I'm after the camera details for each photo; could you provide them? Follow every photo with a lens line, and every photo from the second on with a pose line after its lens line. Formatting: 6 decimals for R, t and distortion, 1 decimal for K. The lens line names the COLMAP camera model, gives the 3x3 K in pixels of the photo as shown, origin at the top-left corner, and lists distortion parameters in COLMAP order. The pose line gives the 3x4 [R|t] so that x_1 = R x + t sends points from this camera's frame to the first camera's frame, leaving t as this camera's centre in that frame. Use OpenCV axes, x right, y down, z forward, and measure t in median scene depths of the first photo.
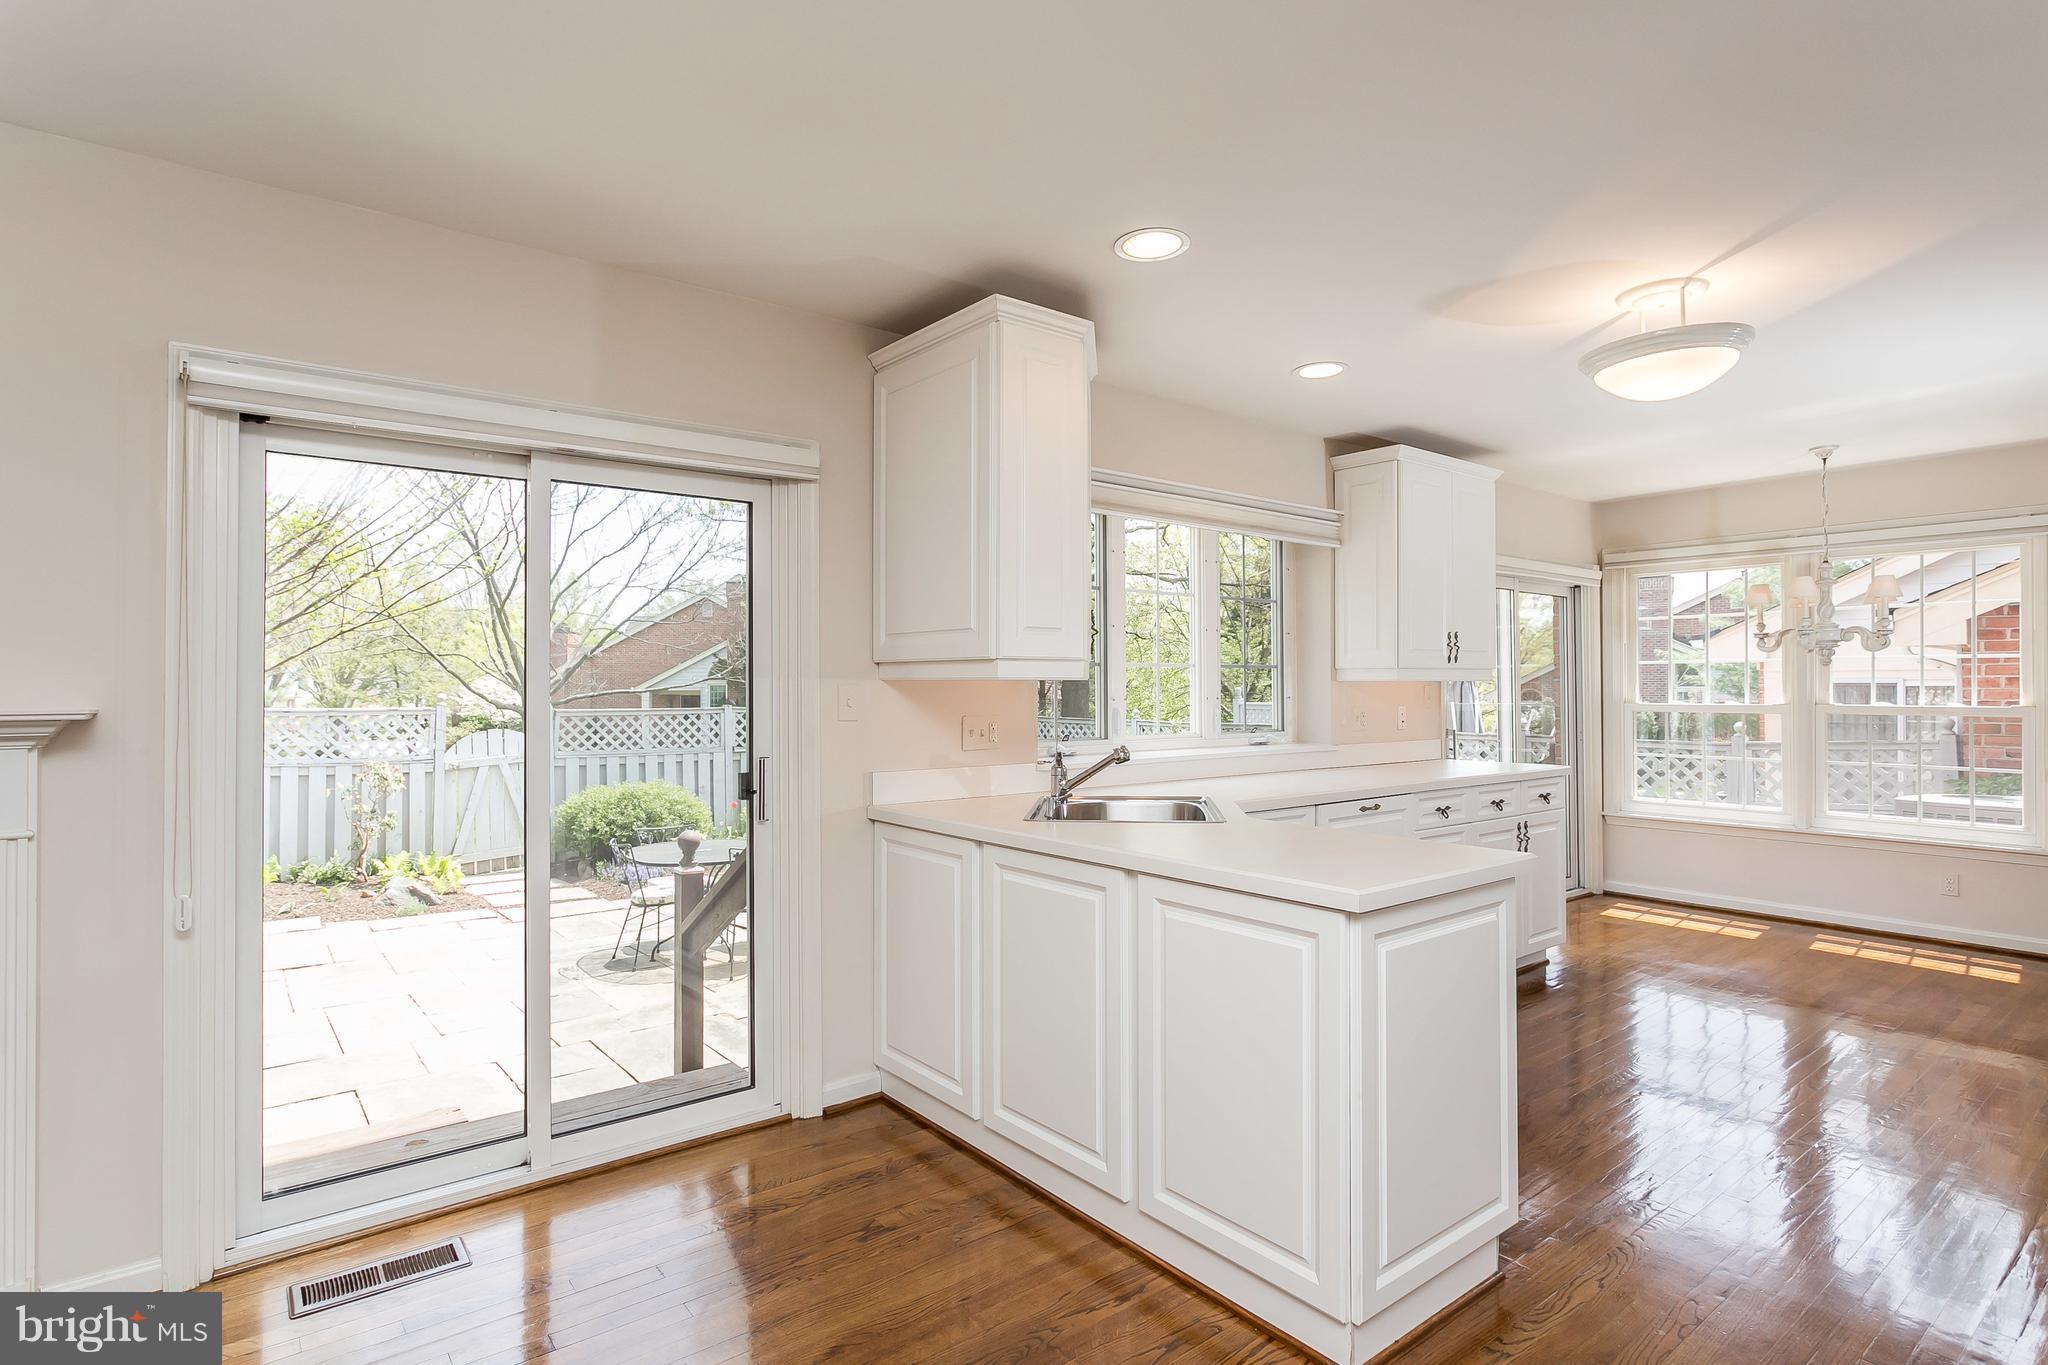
lens RADIAL K [[1036.3, 0, 969.6], [0, 1036.3, 682.0], [0, 0, 1]] dist [-0.003746, -0.000079]
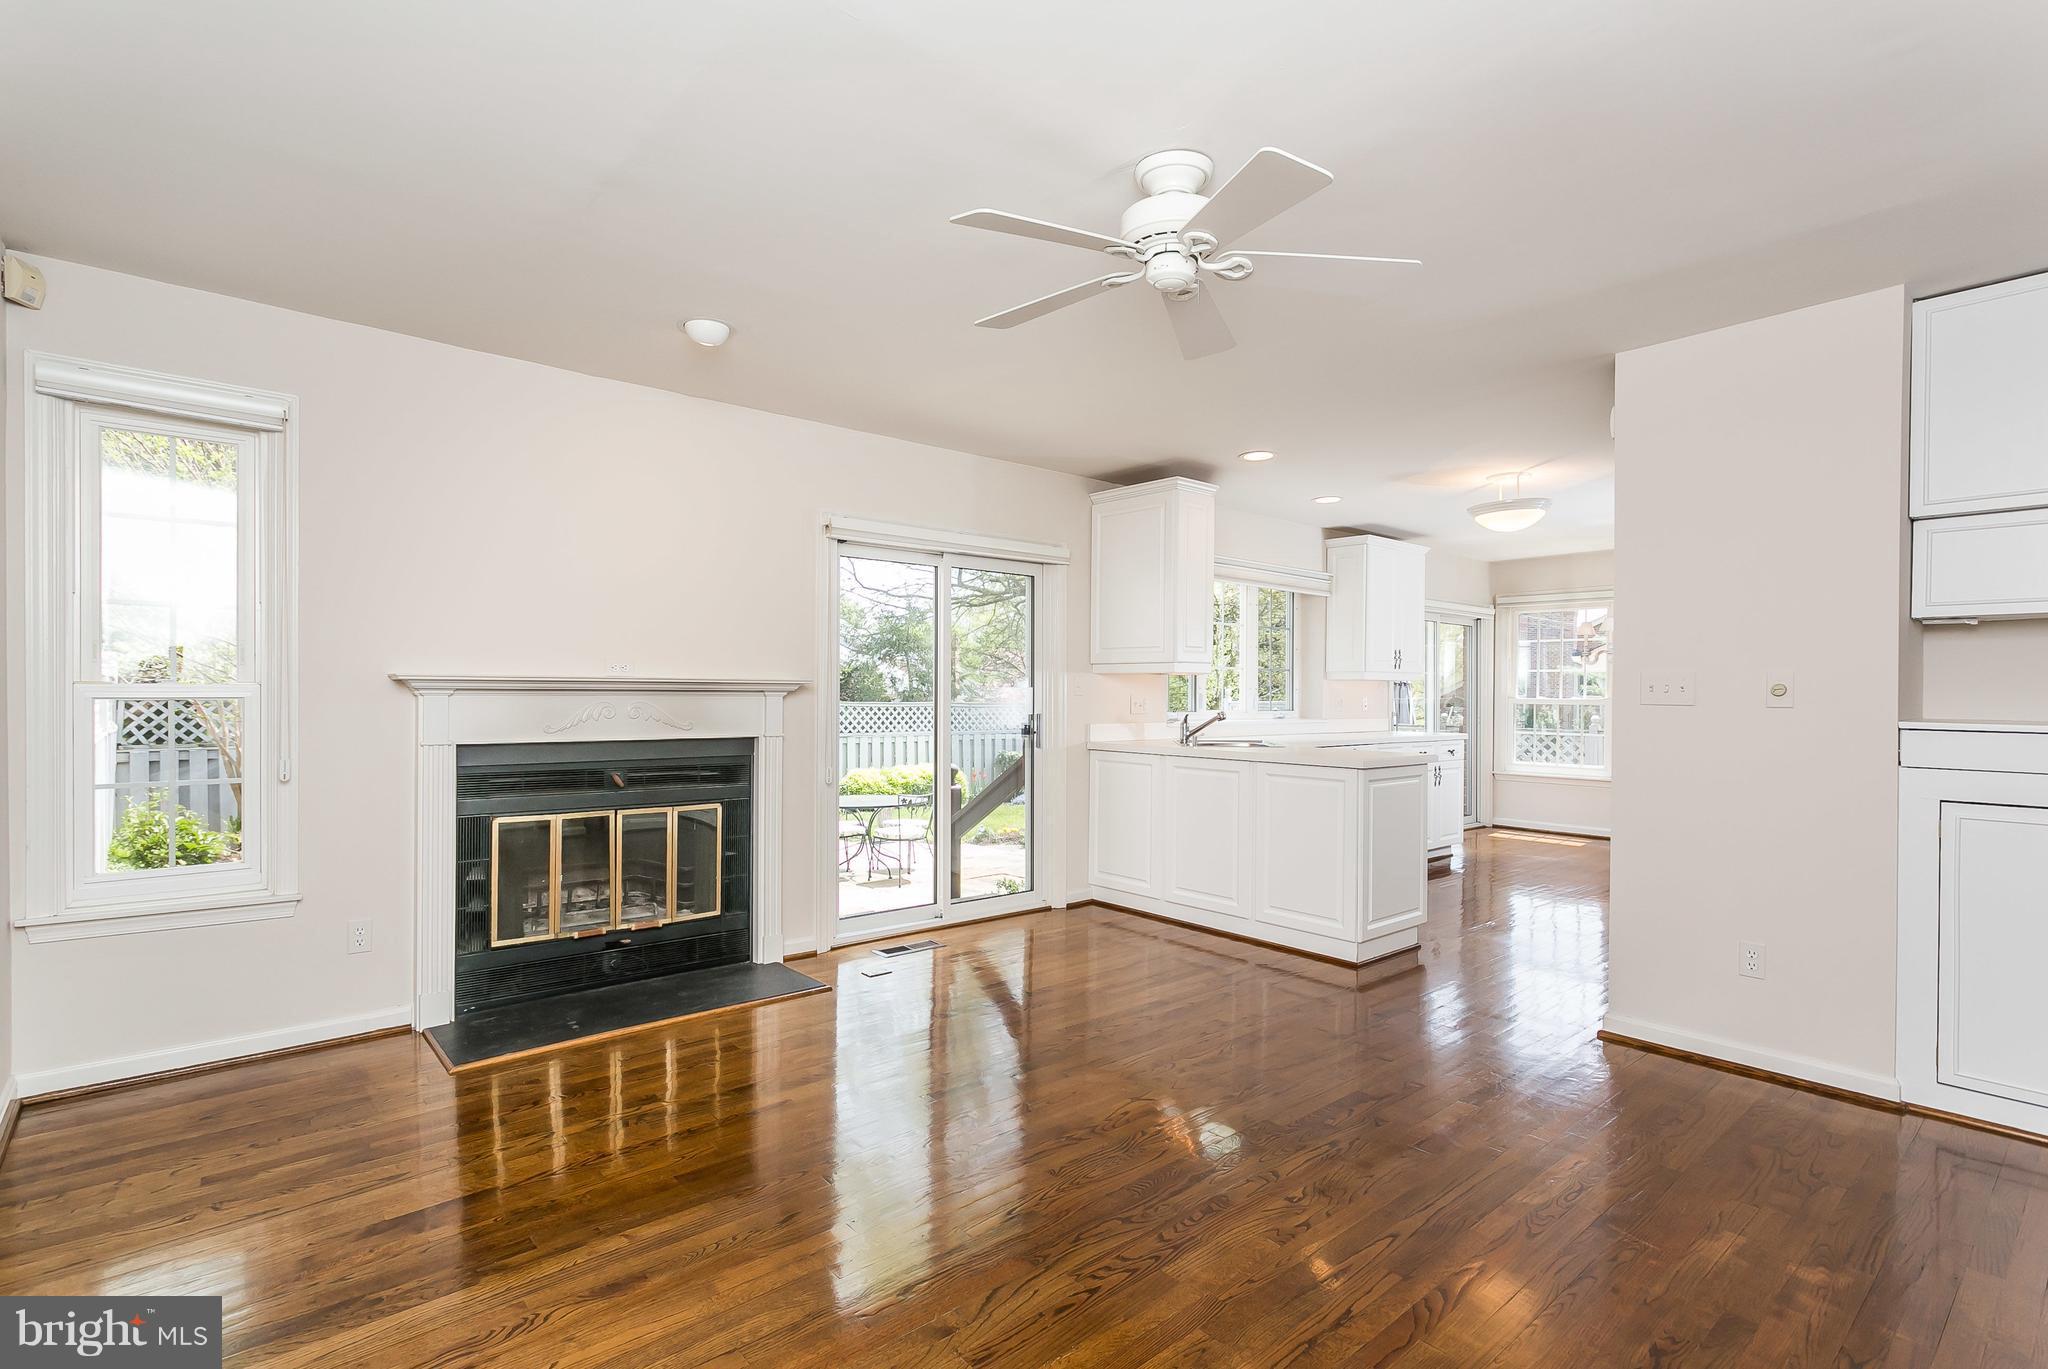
lens RADIAL K [[976.7, 0, 1018.5], [0, 976.7, 697.0], [0, 0, 1]] dist [0.000491, 0.000272]
pose [[0.997246, 0.010447, 0.073432, -0.325045], [-0.011243, 0.999882, 0.010436, 0.022185], [-0.073314, -0.011233, 0.997246, -0.660723]]
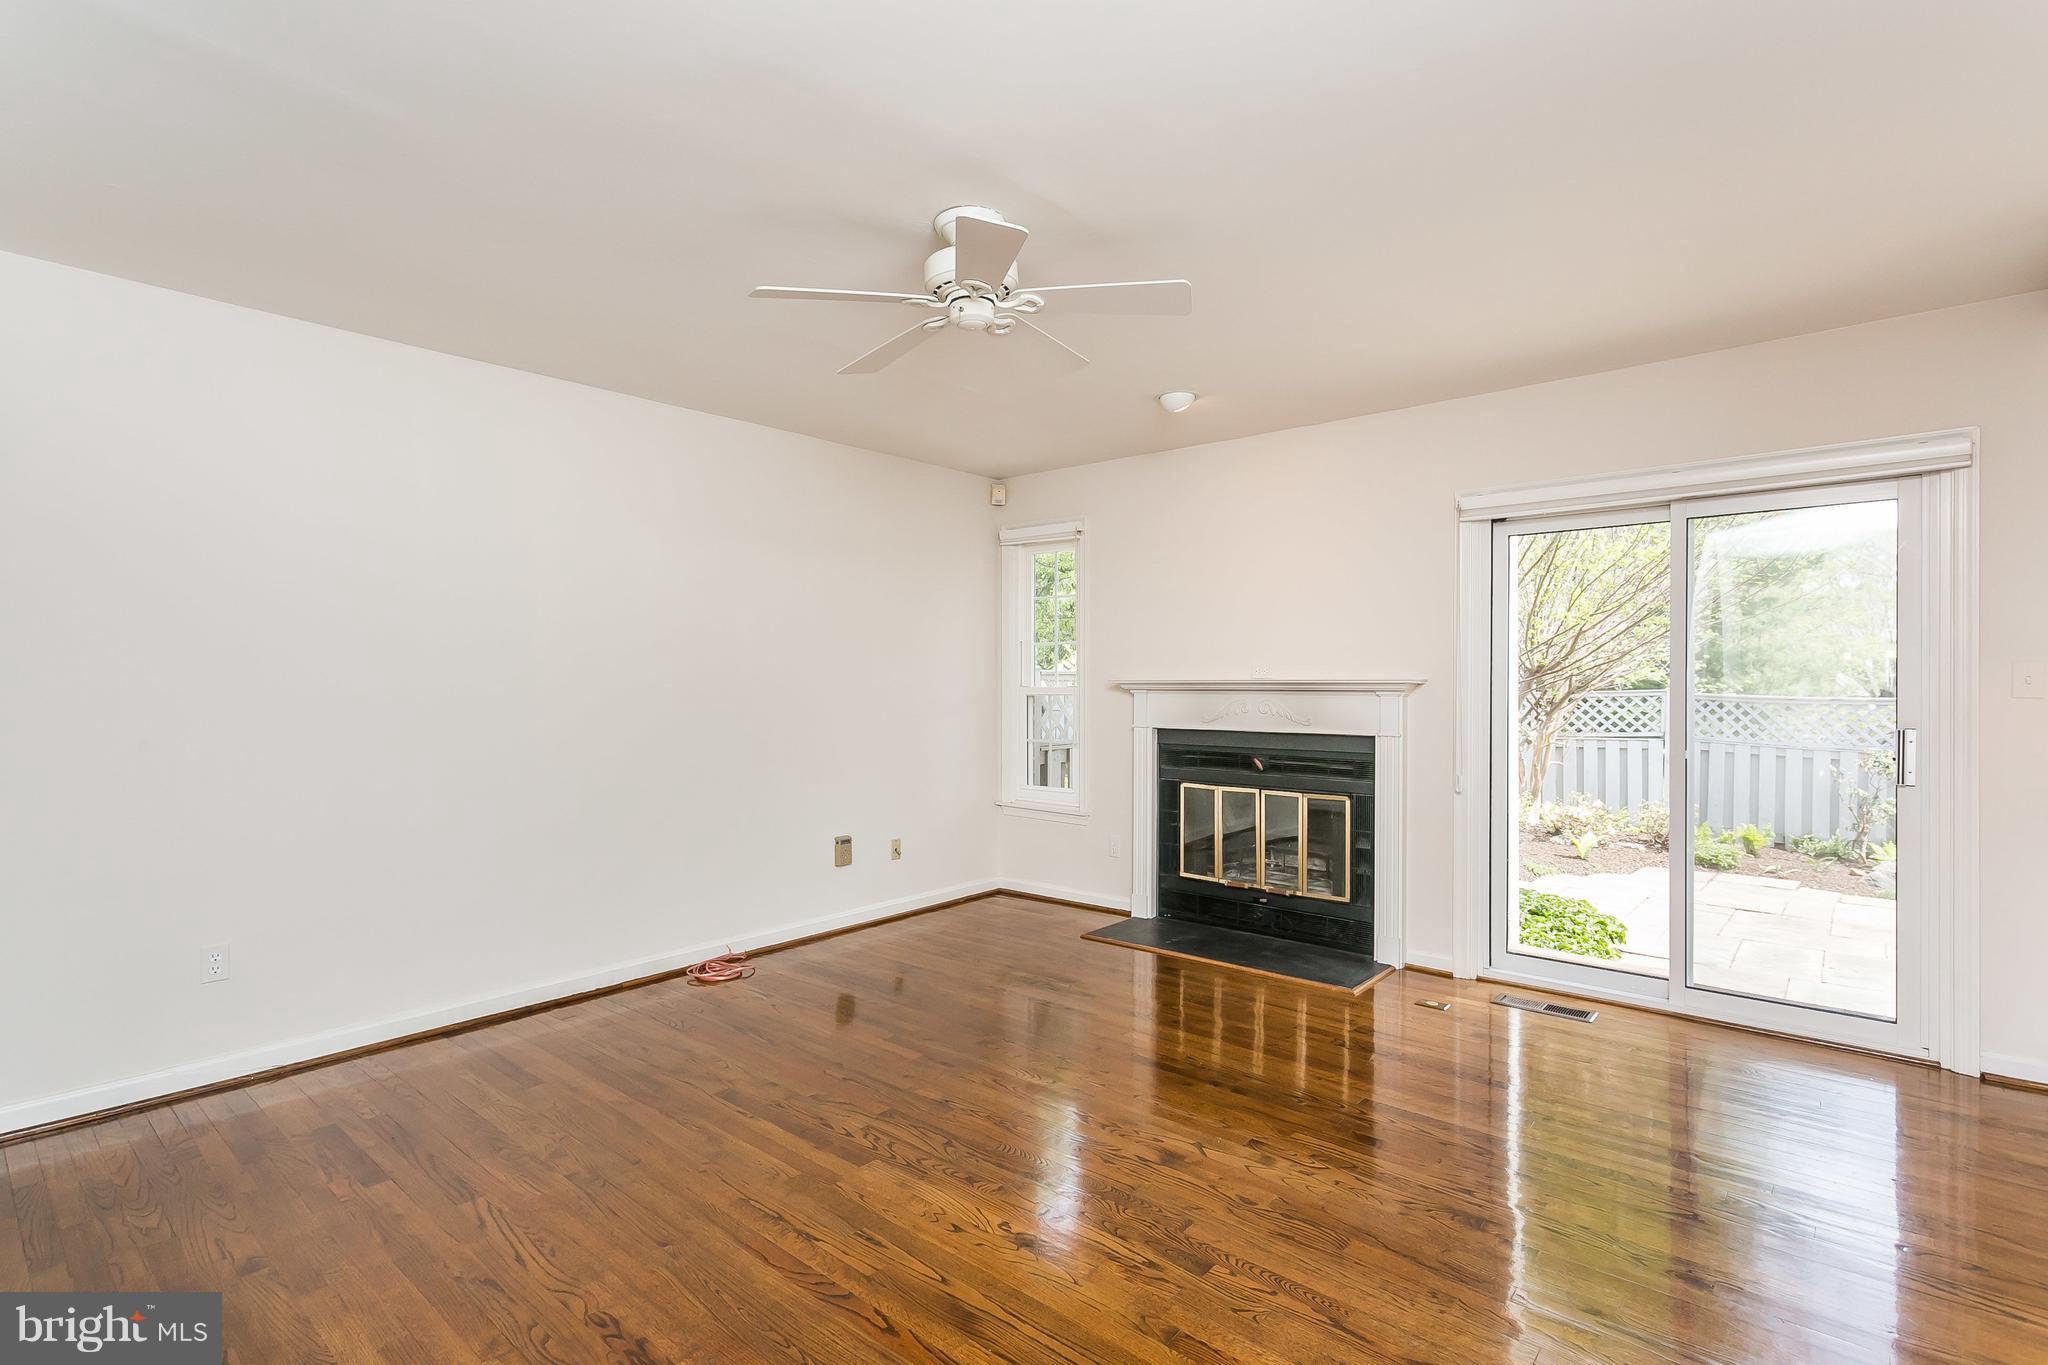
lens RADIAL K [[976.7, 0, 1018.5], [0, 976.7, 695.0], [0, 0, 1]] dist [0.000491, 0.000272]
pose [[0.212741, 0.012635, -0.977027, 0.540019], [0.002626, 0.999905, 0.013503, 0.018926], [0.977105, -0.005438, 0.212688, -0.128646]]
